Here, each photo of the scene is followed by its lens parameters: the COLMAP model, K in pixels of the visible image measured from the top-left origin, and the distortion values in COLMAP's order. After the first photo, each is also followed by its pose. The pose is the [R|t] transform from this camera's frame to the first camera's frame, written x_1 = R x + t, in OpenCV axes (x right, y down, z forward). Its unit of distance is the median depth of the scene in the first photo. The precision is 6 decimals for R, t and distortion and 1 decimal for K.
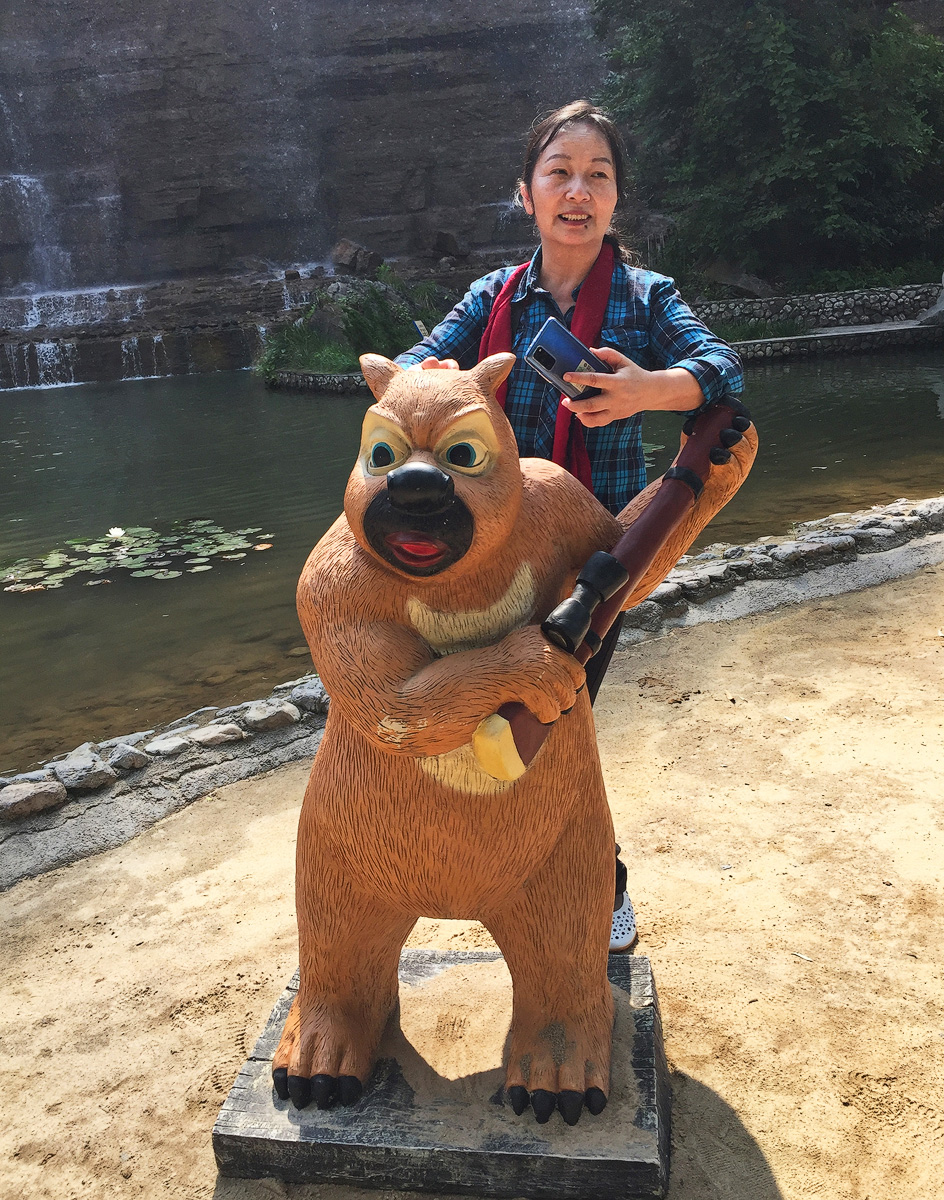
lens RADIAL K [[1077.2, 0, 466.7], [0, 1077.2, 584.2], [0, 0, 1]] dist [0.071006, -0.049878]
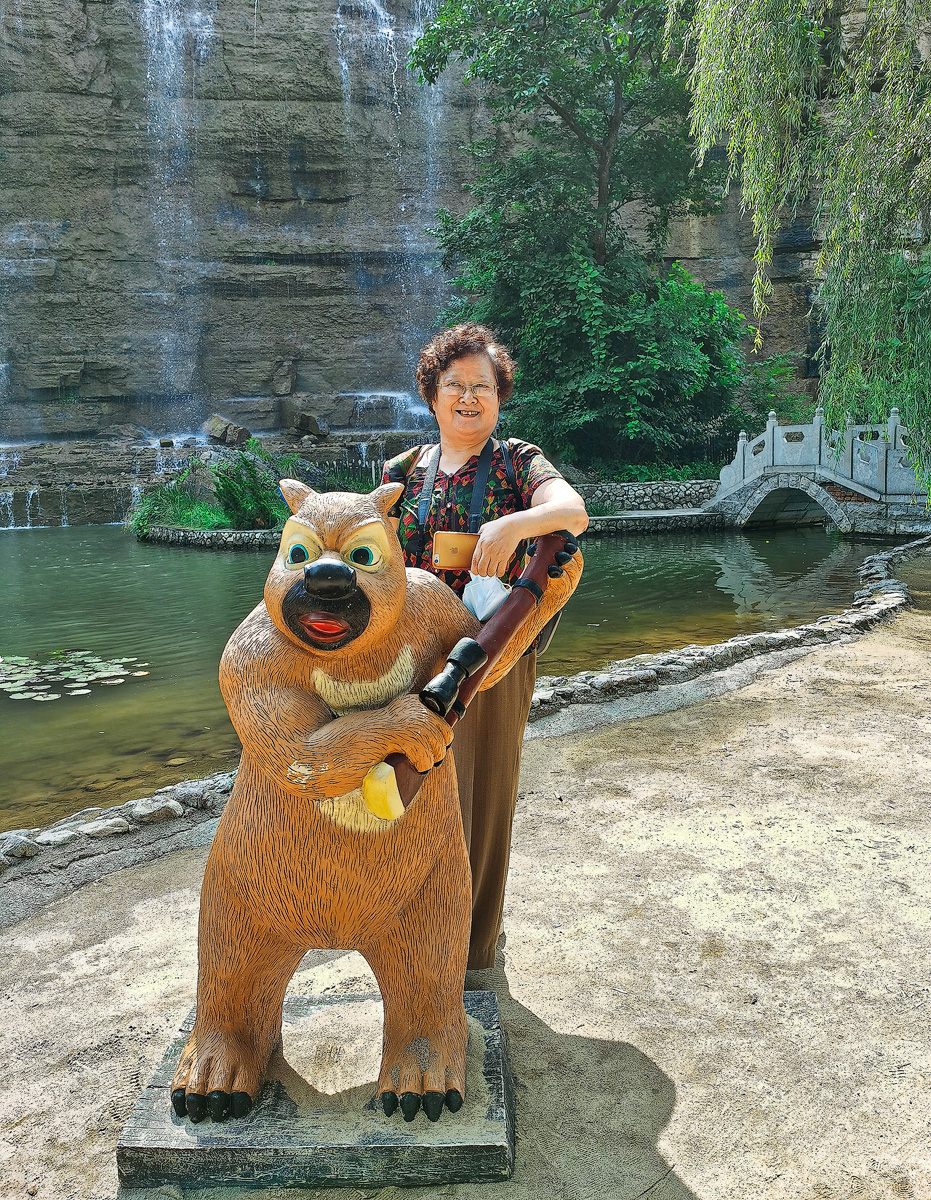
lens RADIAL K [[978.4, 0, 462.7], [0, 978.4, 591.7], [0, 0, 1]] dist [0.070230, -0.028890]
pose [[0.988747, 0.033526, 0.145793, -0.026220], [-0.012485, 0.989657, -0.142906, 0.041939], [-0.149076, 0.139478, 0.978939, -0.074246]]
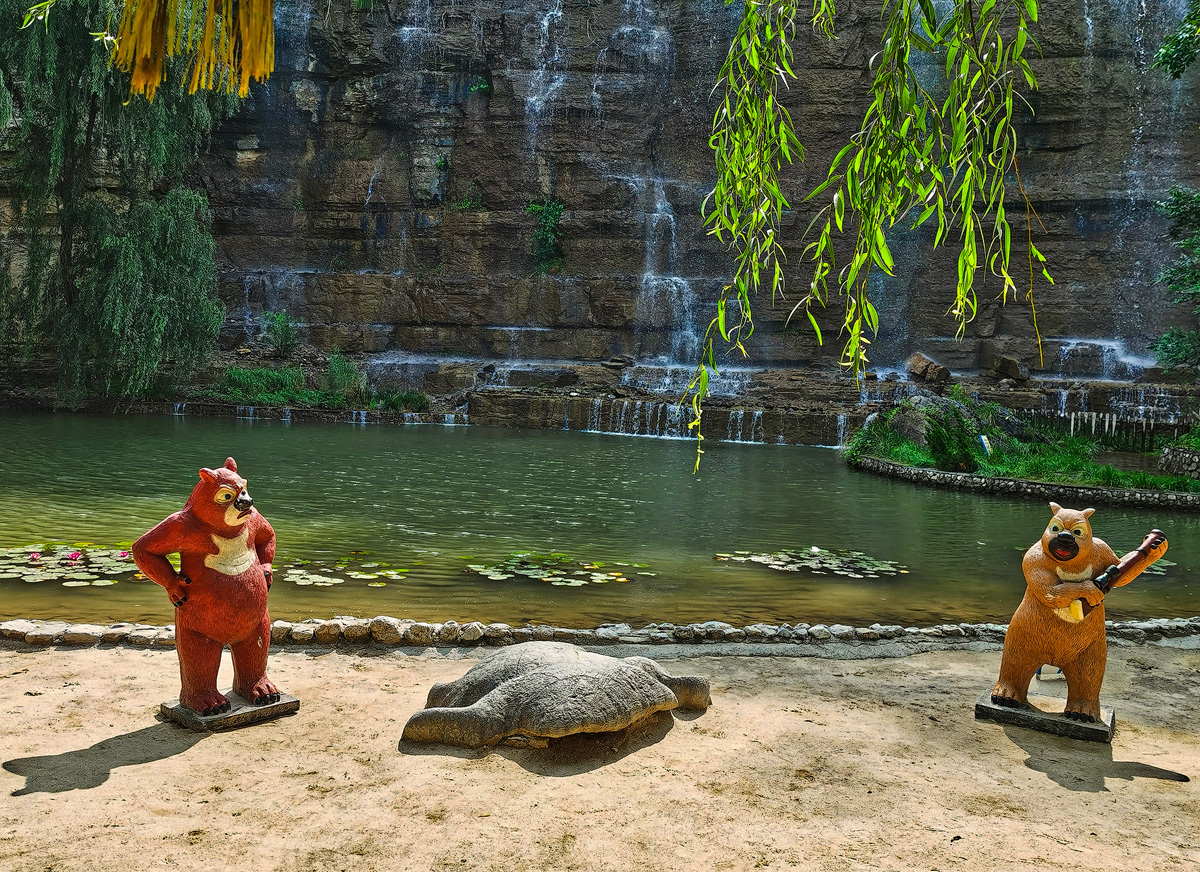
lens RADIAL K [[1087.0, 0, 624.8], [0, 1087.0, 414.2], [0, 0, 1]] dist [0.031137, 0.006255]
pose [[0.935179, 0.145955, -0.322704, -0.157272], [-0.212074, 0.960505, -0.180154, 0.258845], [0.283665, 0.236913, 0.929197, -1.584609]]
